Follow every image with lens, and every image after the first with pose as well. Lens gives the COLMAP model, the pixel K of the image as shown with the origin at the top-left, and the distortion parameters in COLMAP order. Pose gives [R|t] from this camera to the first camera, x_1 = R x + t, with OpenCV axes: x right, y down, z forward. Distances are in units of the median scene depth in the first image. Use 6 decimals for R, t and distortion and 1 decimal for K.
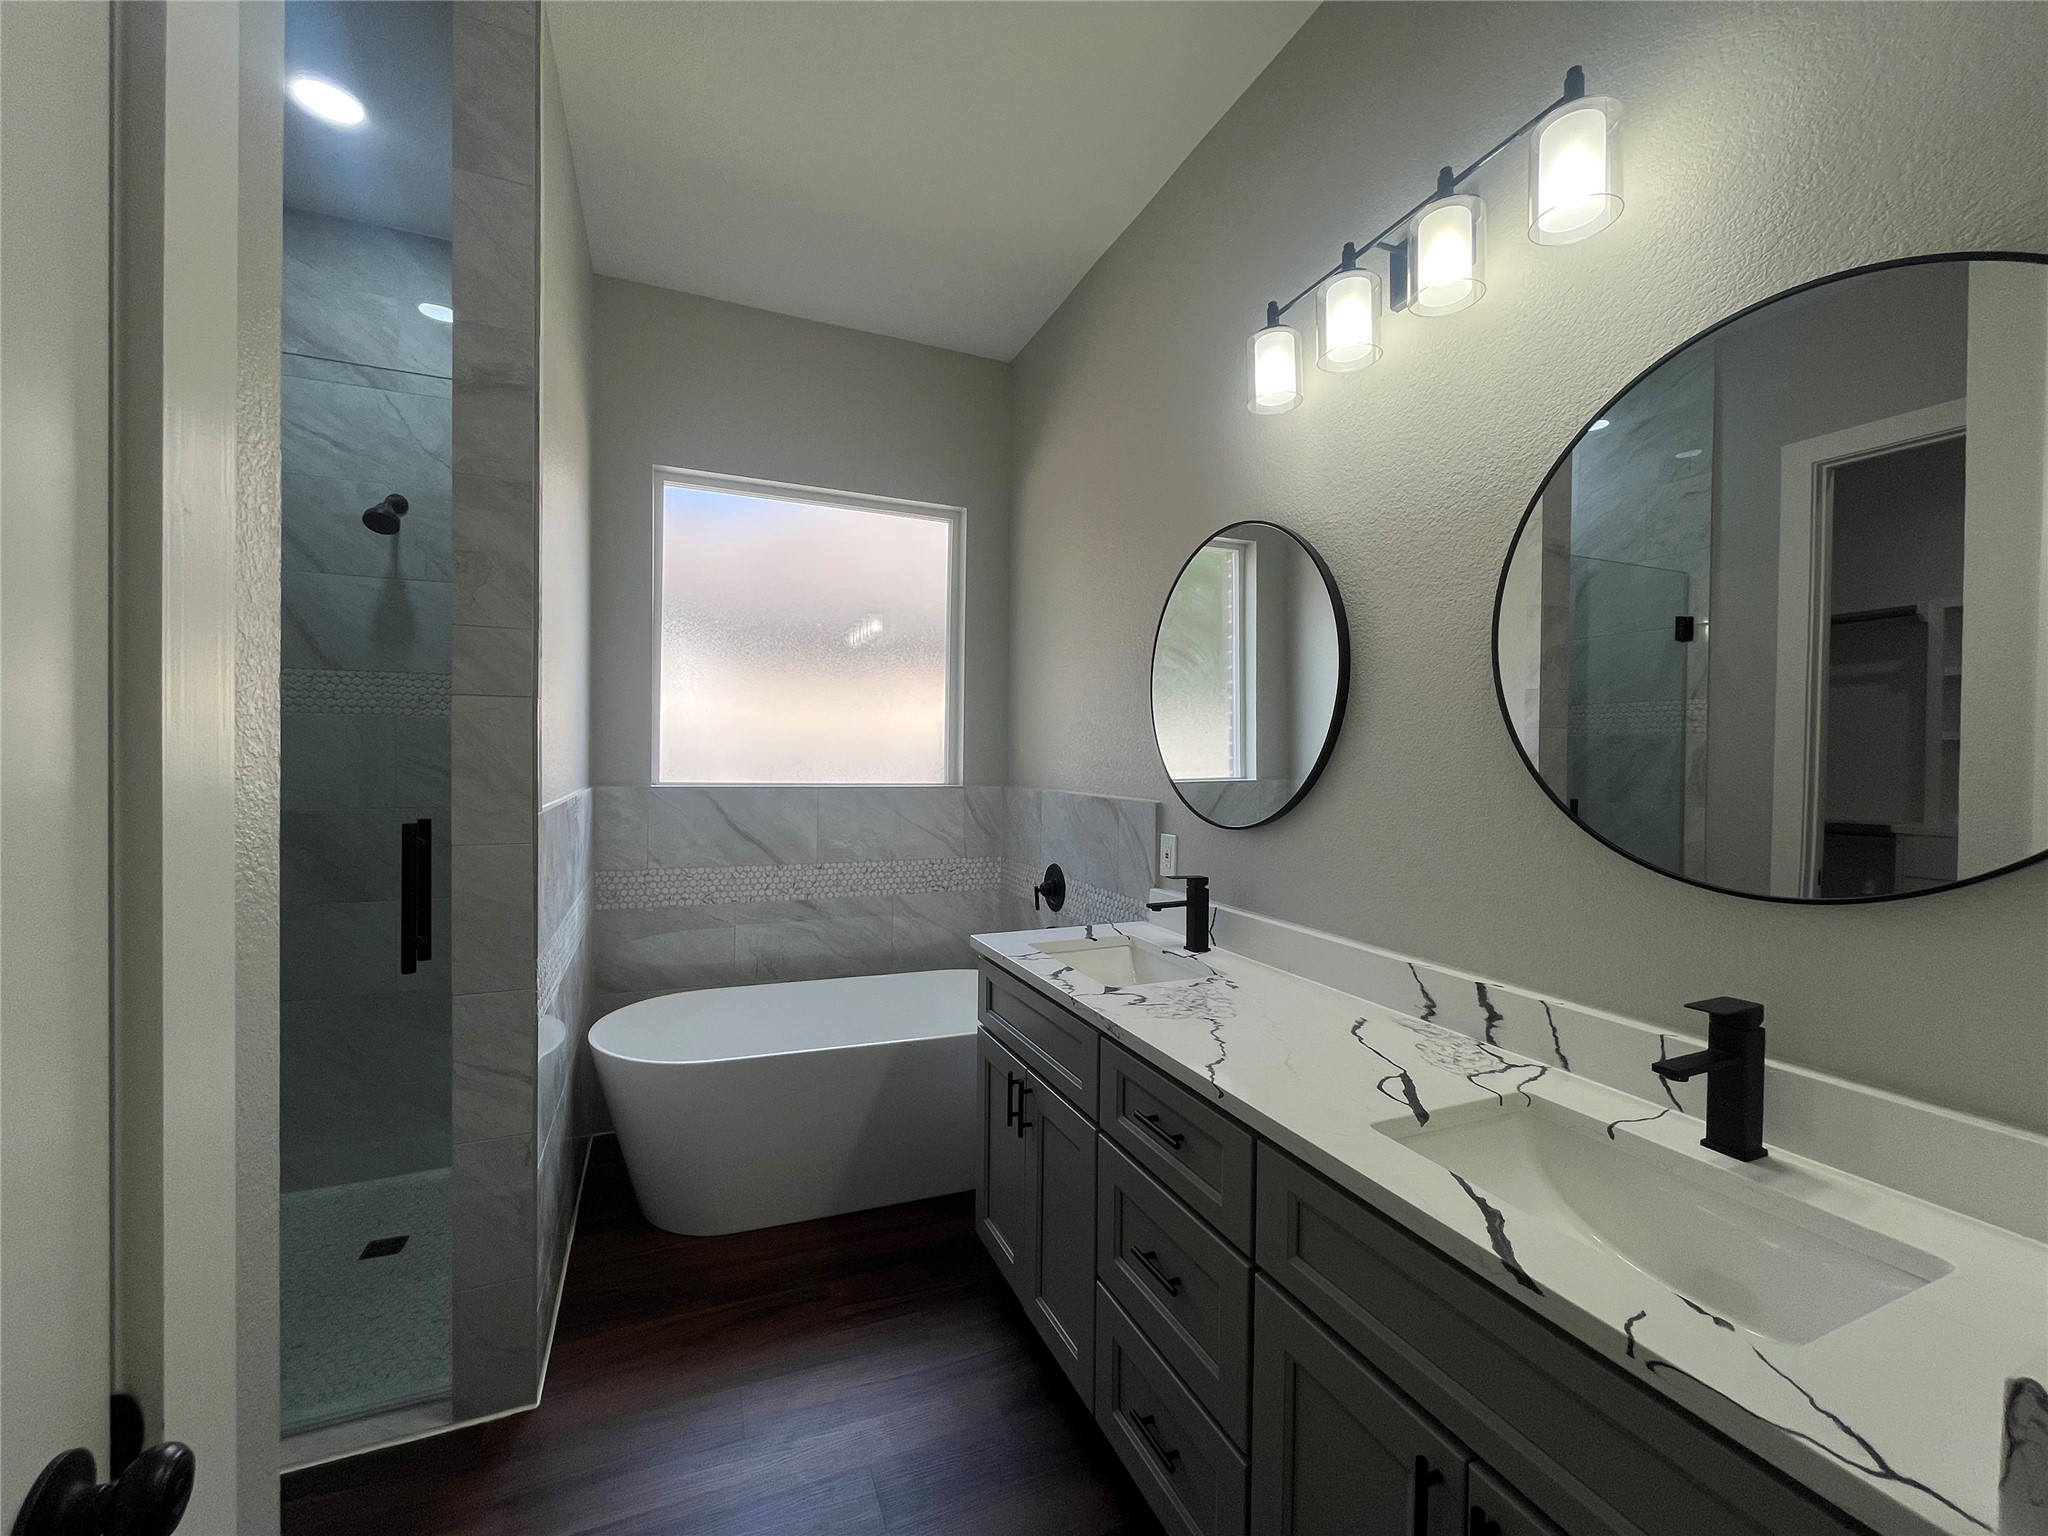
lens RADIAL K [[824.0, 0, 1024.0], [0, 824.0, 768.0], [0, 0, 1]] dist [-0.005951, 0.000278]
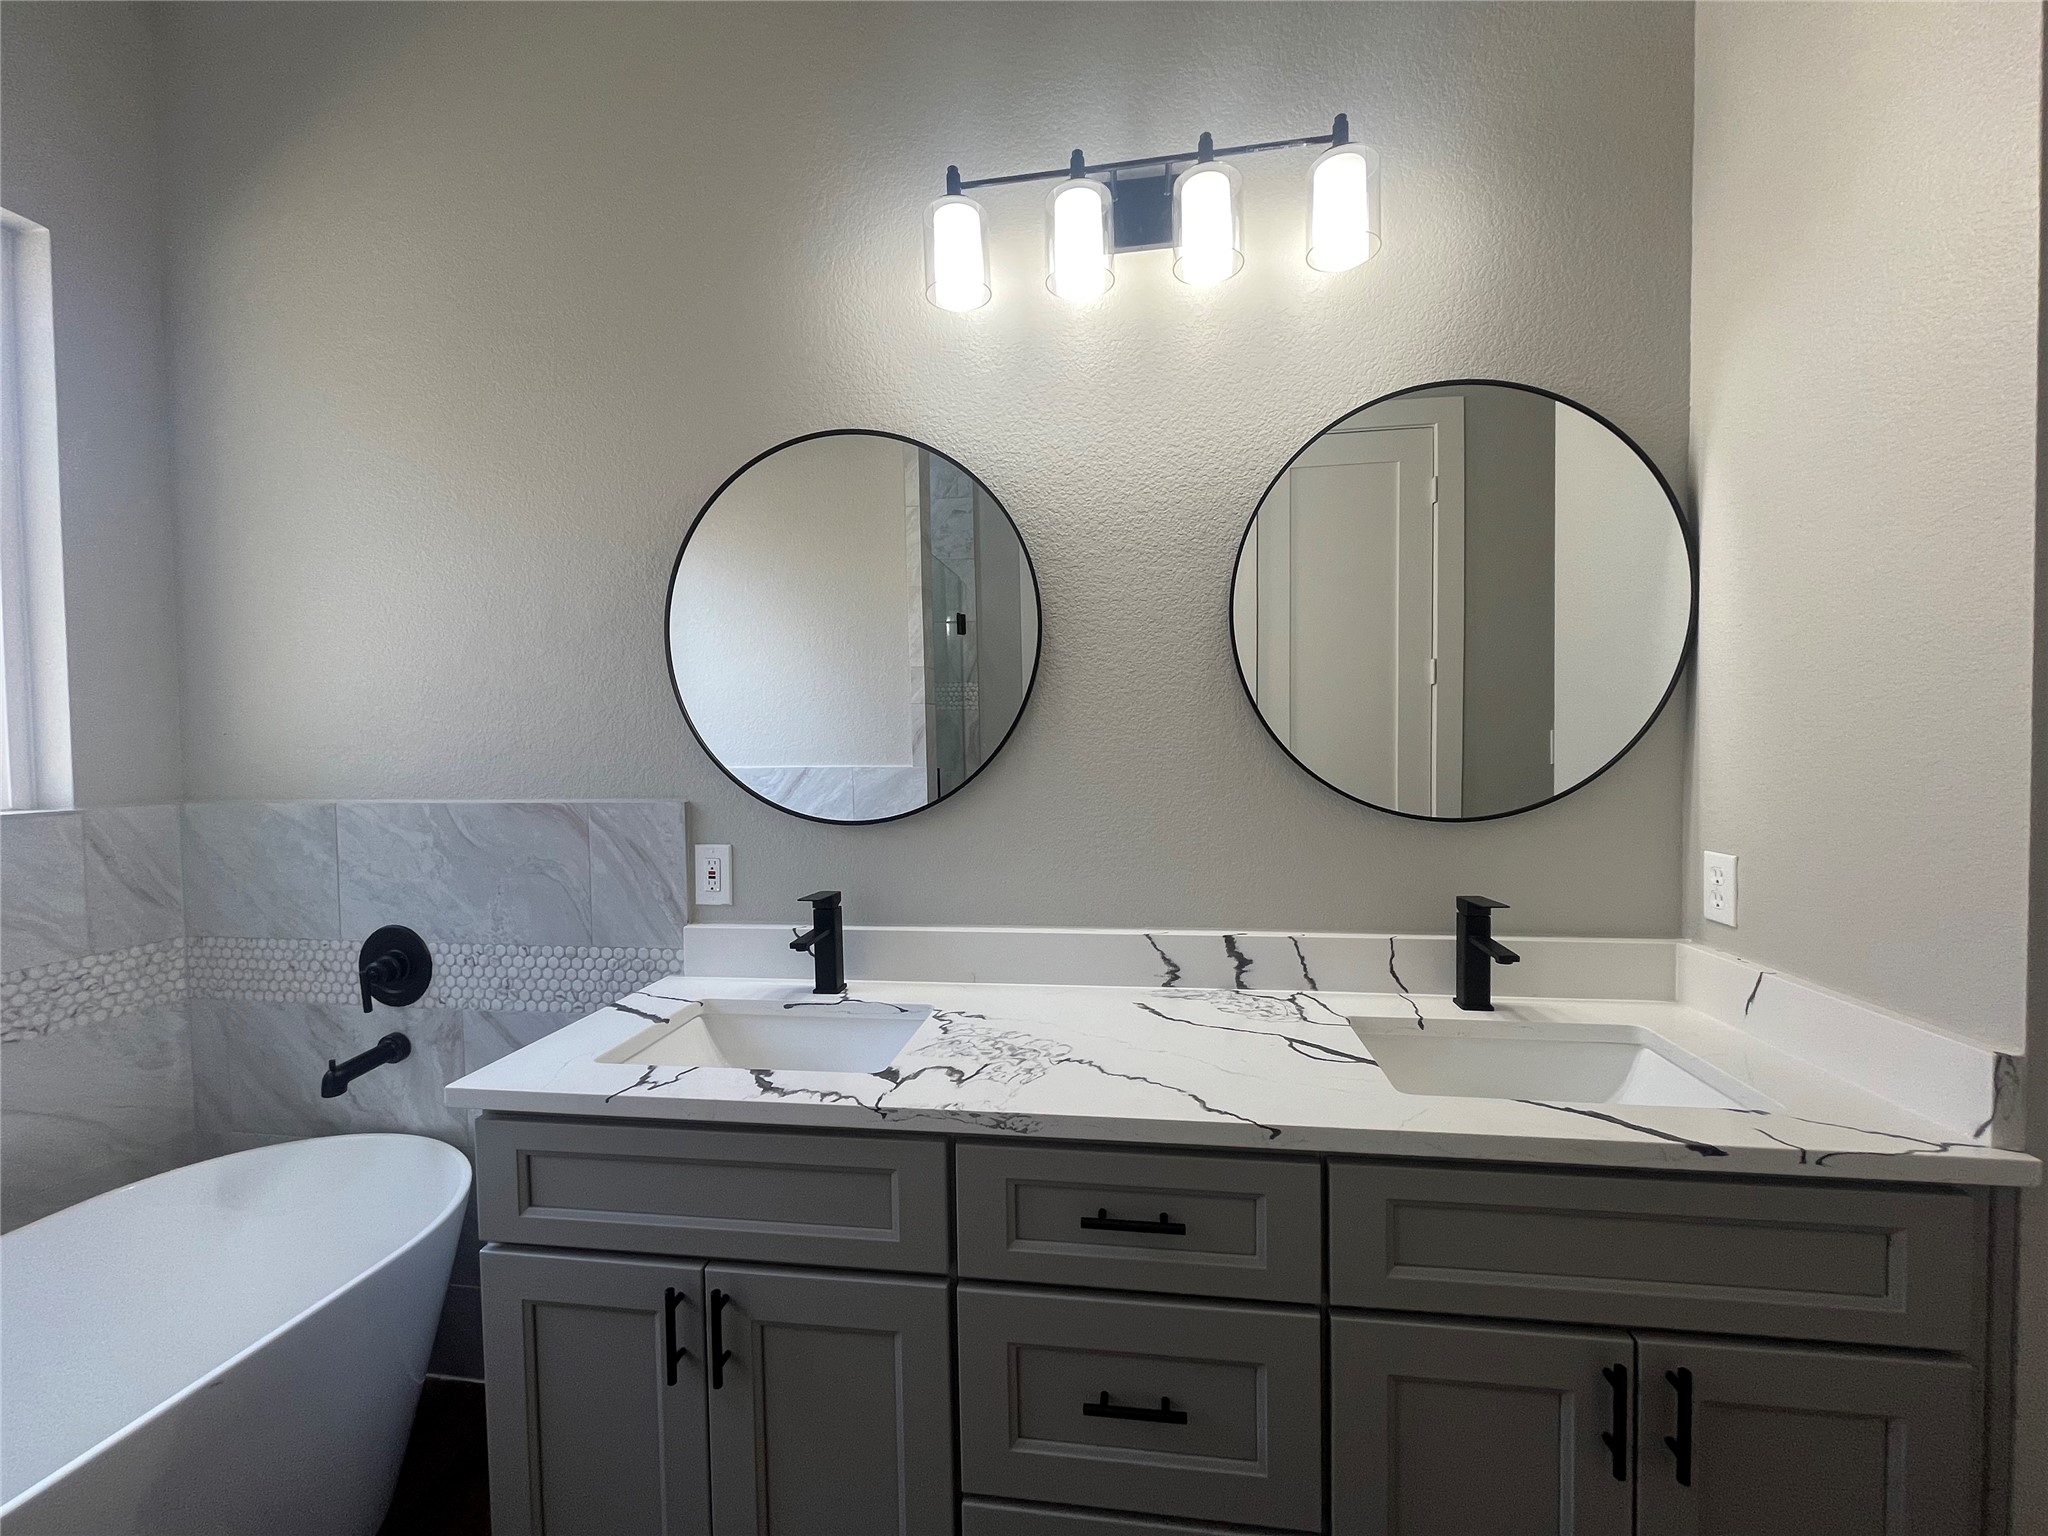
lens RADIAL K [[834.8, 0, 1044.2], [0, 834.8, 760.7], [0, 0, 1]] dist [-0.002230, -0.000239]
pose [[0.519100, -0.045421, 0.853506, -0.267534], [0.035032, 0.998879, 0.031851, -0.004091], [-0.853995, 0.013366, 0.520109, 0.354363]]
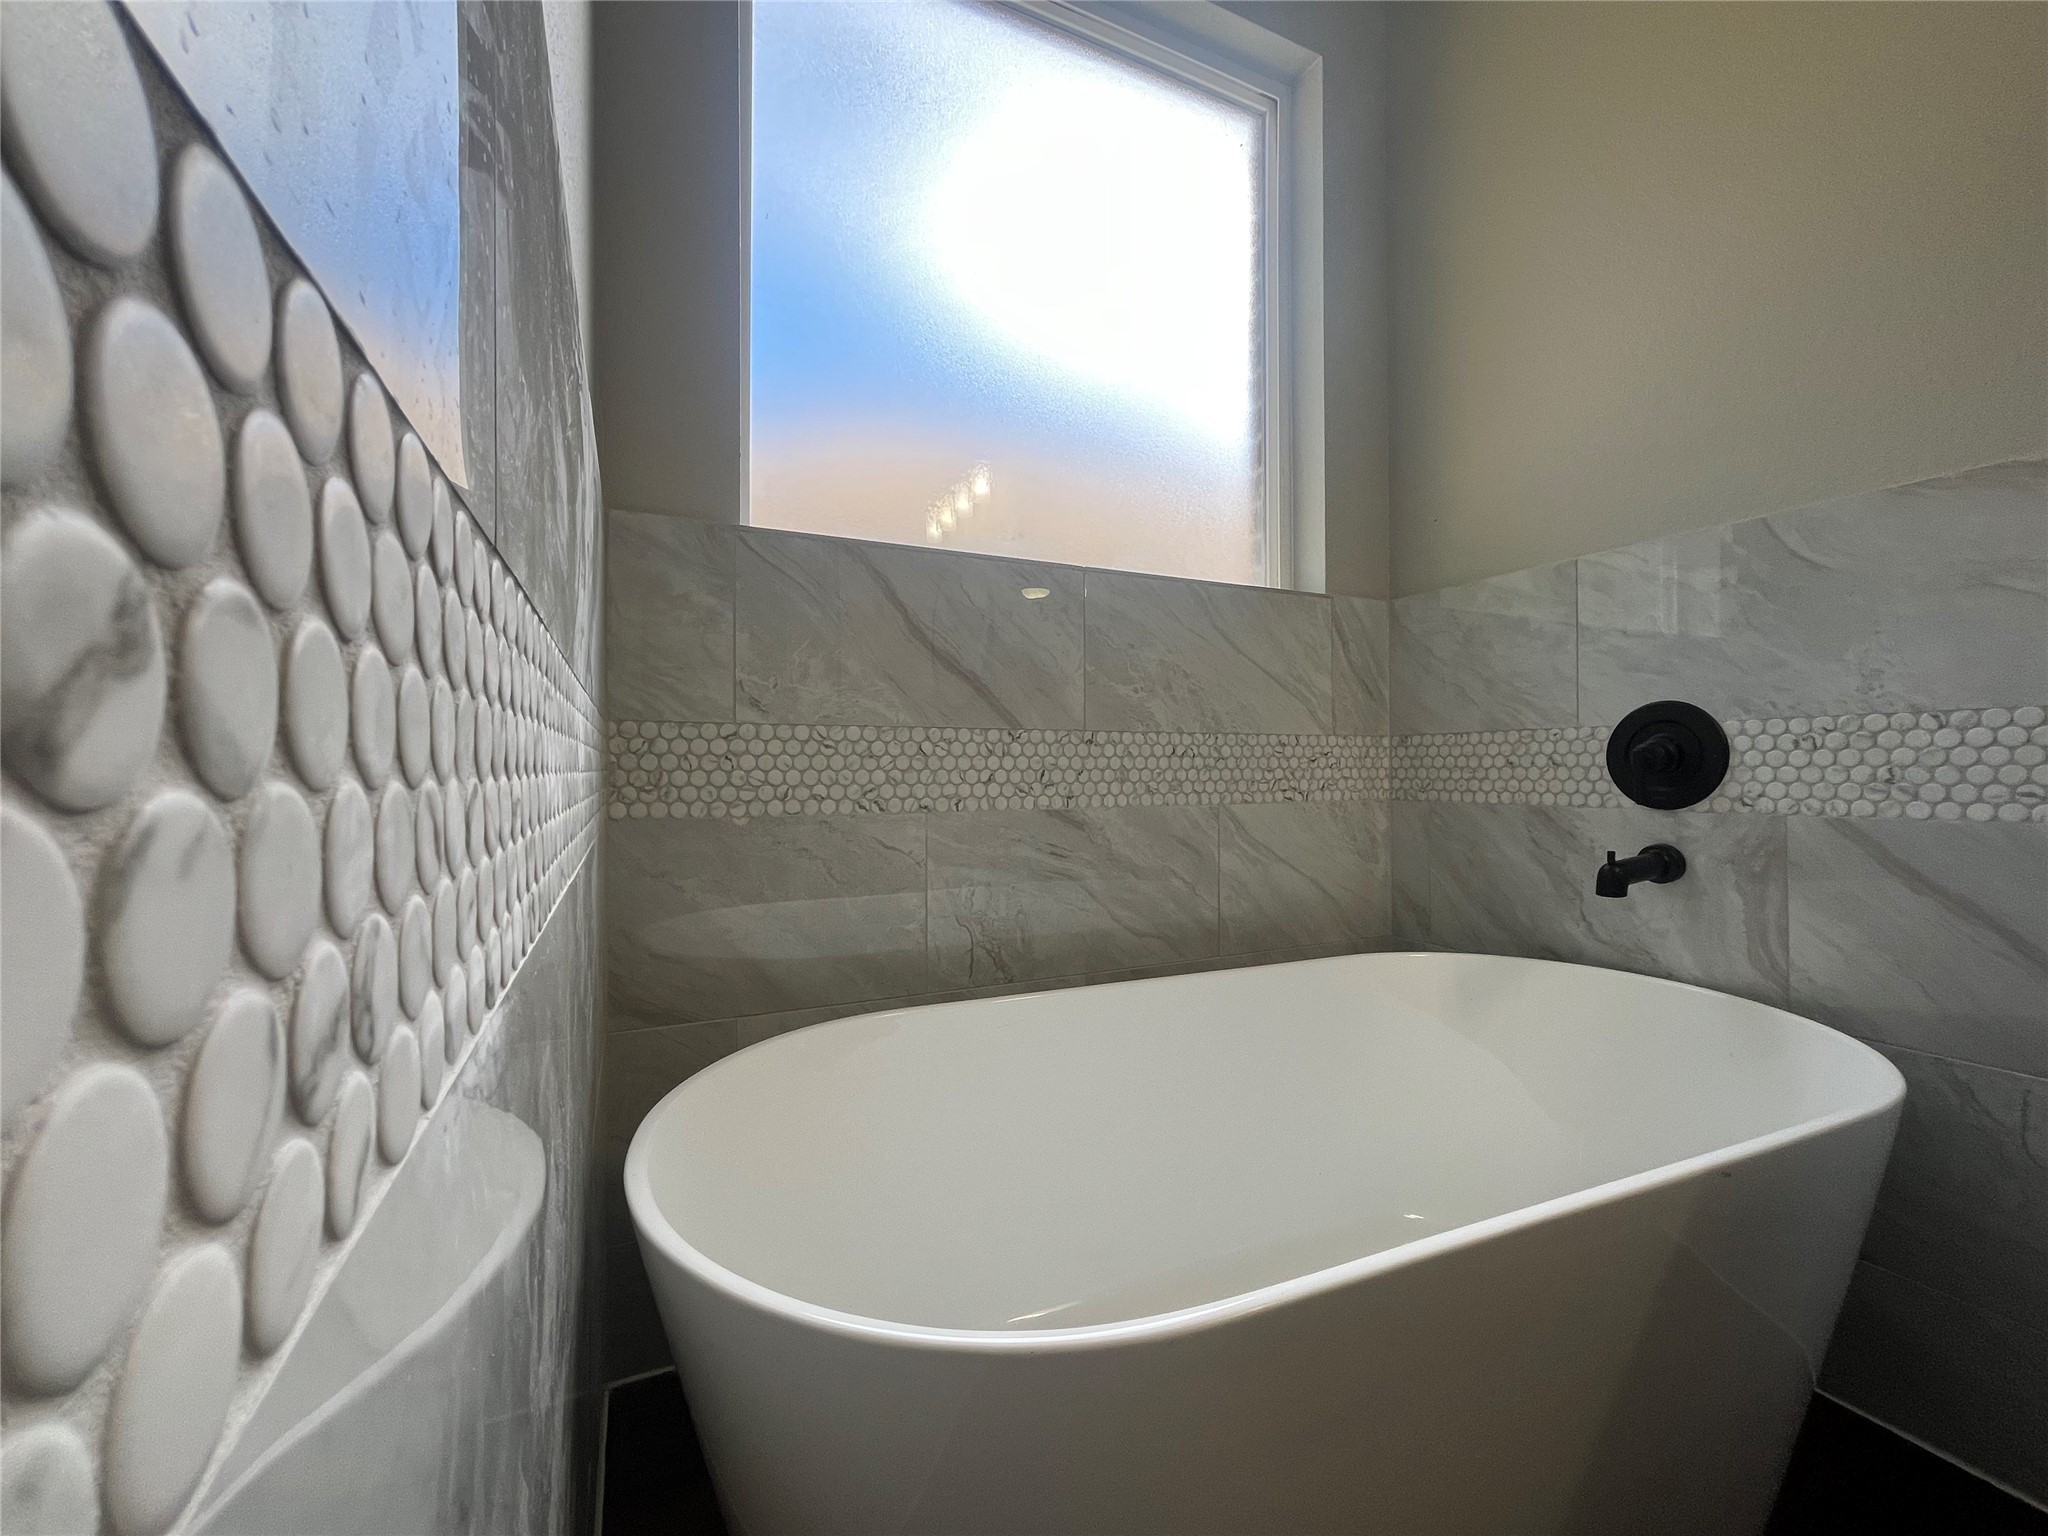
lens RADIAL K [[824.0, 0, 1024.0], [0, 824.0, 768.0], [0, 0, 1]] dist [-0.005951, 0.000278]
pose [[0.999326, -0.019386, 0.031181, -0.383881], [0.019922, 0.999658, -0.016960, 0.183723], [-0.030842, 0.017569, 0.999370, 0.686377]]
